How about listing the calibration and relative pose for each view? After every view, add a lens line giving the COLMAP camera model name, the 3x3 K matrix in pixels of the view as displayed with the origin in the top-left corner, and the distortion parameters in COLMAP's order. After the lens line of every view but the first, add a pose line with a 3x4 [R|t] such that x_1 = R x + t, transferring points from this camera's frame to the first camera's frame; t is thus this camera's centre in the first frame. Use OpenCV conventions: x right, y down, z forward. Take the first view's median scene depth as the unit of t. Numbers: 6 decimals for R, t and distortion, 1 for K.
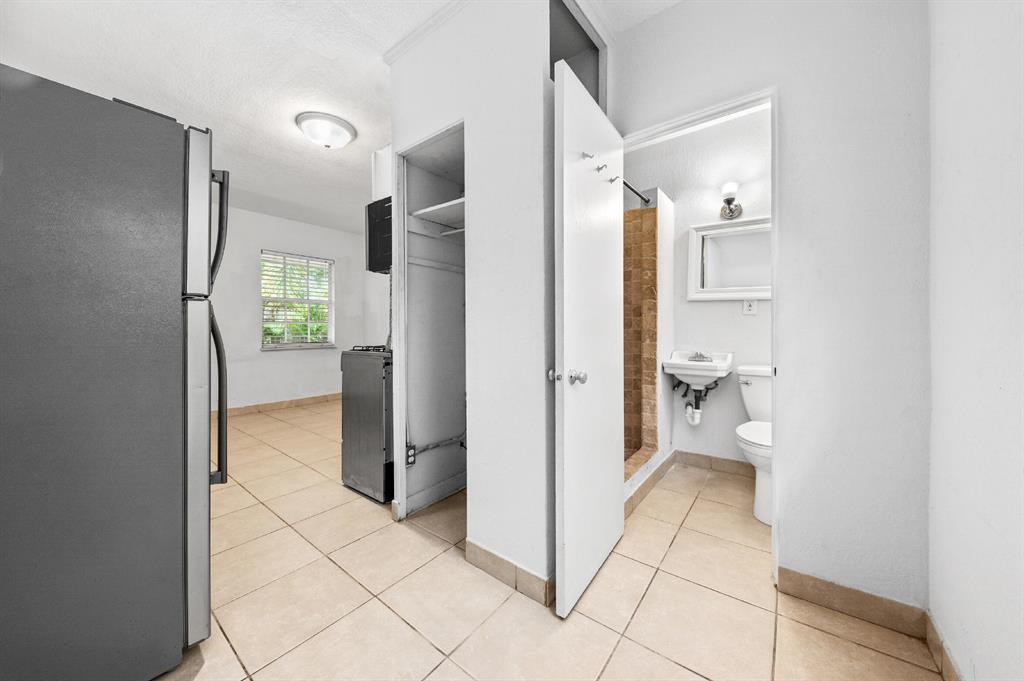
lens RADIAL K [[357.0, 0, 512.8], [0, 357.0, 336.4], [0, 0, 1]] dist [-0.001324, -0.000036]
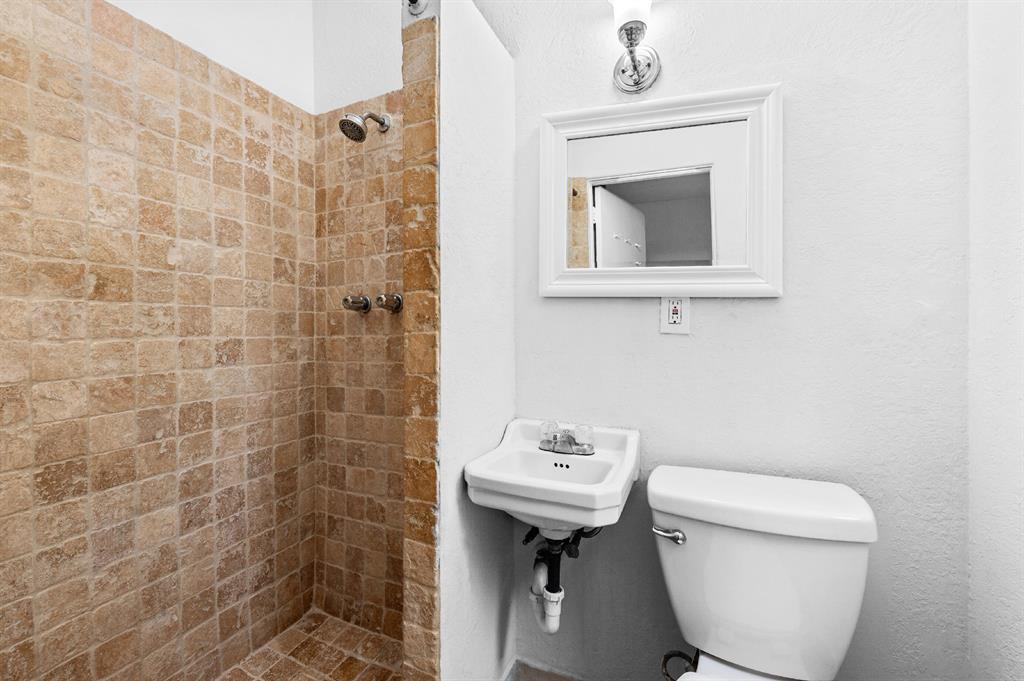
lens RADIAL K [[414.2, 0, 512.2], [0, 414.2, 336.6], [0, 0, 1]] dist [0.000278, 0.000025]
pose [[0.971254, 0.001815, 0.238040, 0.376324], [-0.001744, 0.999998, -0.000507, -0.059542], [-0.238040, 0.000078, 0.971255, 0.598488]]
